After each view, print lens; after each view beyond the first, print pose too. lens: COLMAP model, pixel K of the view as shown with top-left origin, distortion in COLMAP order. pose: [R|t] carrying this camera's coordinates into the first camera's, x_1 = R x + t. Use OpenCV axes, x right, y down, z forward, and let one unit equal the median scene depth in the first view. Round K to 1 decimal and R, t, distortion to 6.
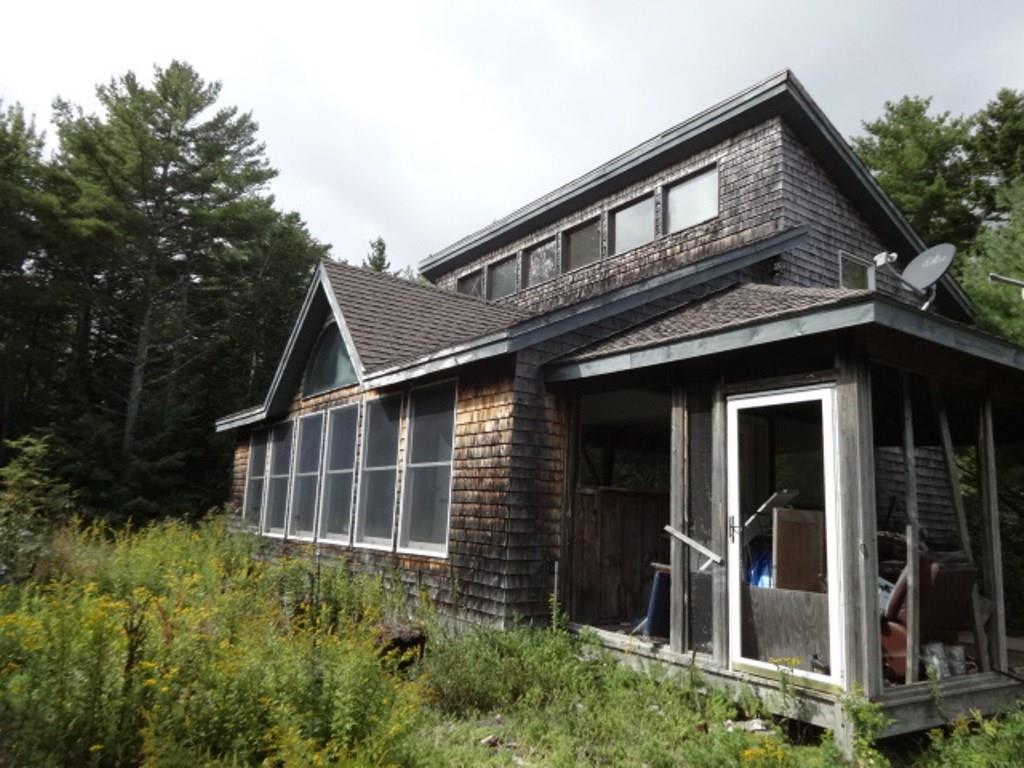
lens RADIAL K [[767.6, 0, 513.5], [0, 767.6, 381.3], [0, 0, 1]] dist [-0.001953, 0.005456]
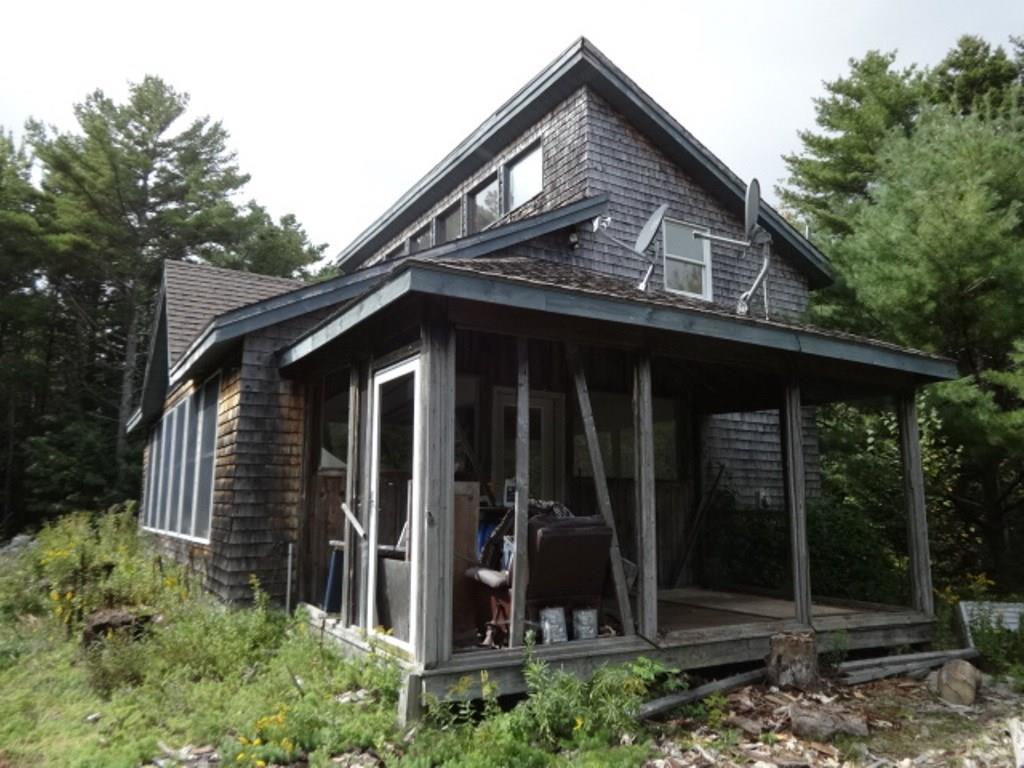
lens RADIAL K [[767.6, 0, 520.5], [0, 767.6, 382.1], [0, 0, 1]] dist [-0.001953, 0.005456]
pose [[0.996504, -0.053765, -0.063946, 0.266436], [0.054798, 0.998392, 0.014512, 0.013973], [0.063063, -0.017965, 0.997848, 0.004190]]
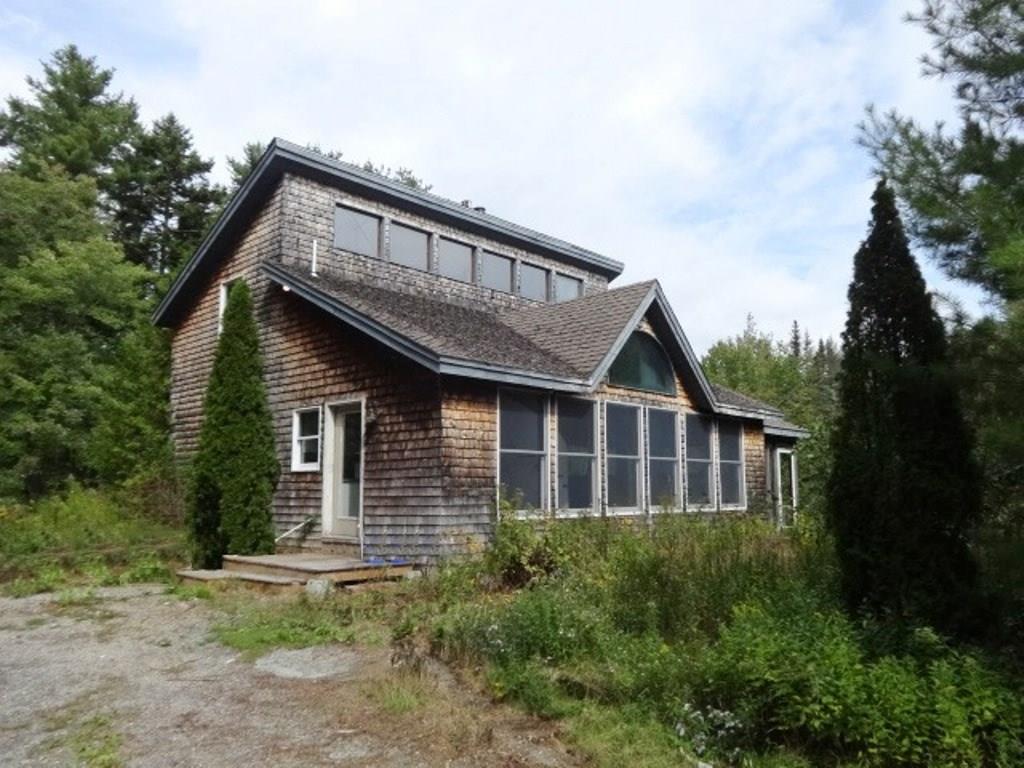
lens RADIAL K [[767.6, 0, 513.0], [0, 767.6, 385.9], [0, 0, 1]] dist [-0.001953, 0.005456]
pose [[-0.205724, 0.087347, 0.974704, -1.289339], [-0.183239, 0.974954, -0.126045, 0.183973], [-0.961302, -0.204535, -0.184566, 1.333074]]
